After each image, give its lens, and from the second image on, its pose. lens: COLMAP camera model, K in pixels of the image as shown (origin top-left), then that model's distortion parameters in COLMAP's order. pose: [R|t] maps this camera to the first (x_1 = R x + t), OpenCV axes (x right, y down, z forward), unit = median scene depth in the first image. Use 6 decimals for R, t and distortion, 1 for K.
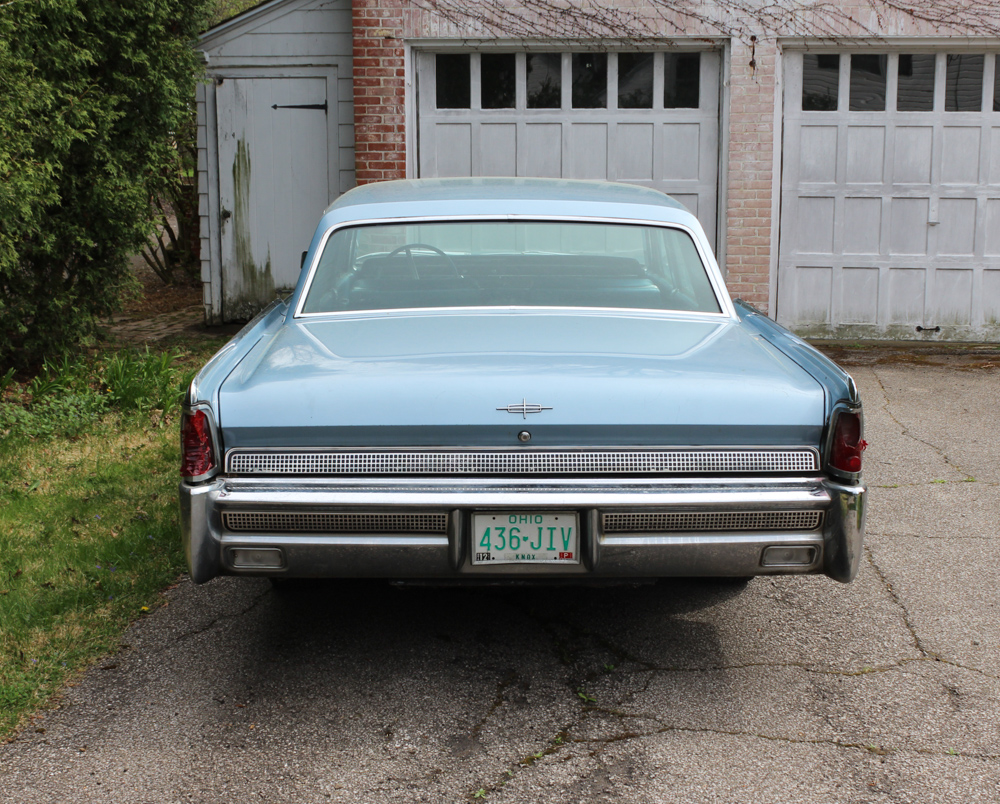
lens RADIAL K [[1532.7, 0, 515.7], [0, 1532.7, 402.1], [0, 0, 1]] dist [-0.014212, -0.071019]
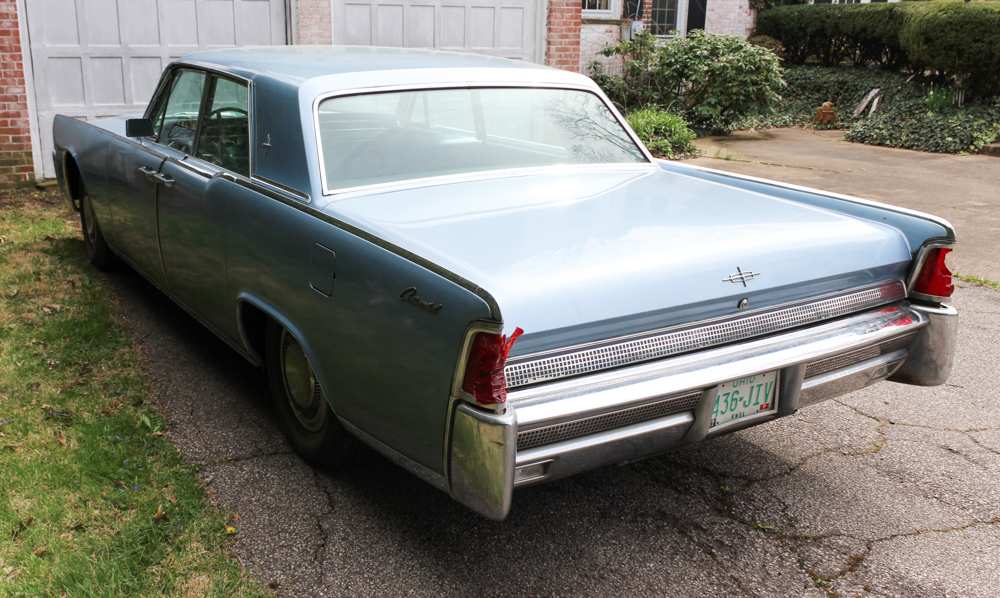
lens RADIAL K [[989.9, 0, 497.9], [0, 989.9, 287.6], [0, 0, 1]] dist [0.003843, -0.004053]
pose [[0.852895, -0.125333, 0.506815, -0.167531], [0.075440, 0.990155, 0.117906, -0.028069], [-0.516603, -0.062327, 0.853954, 0.182954]]
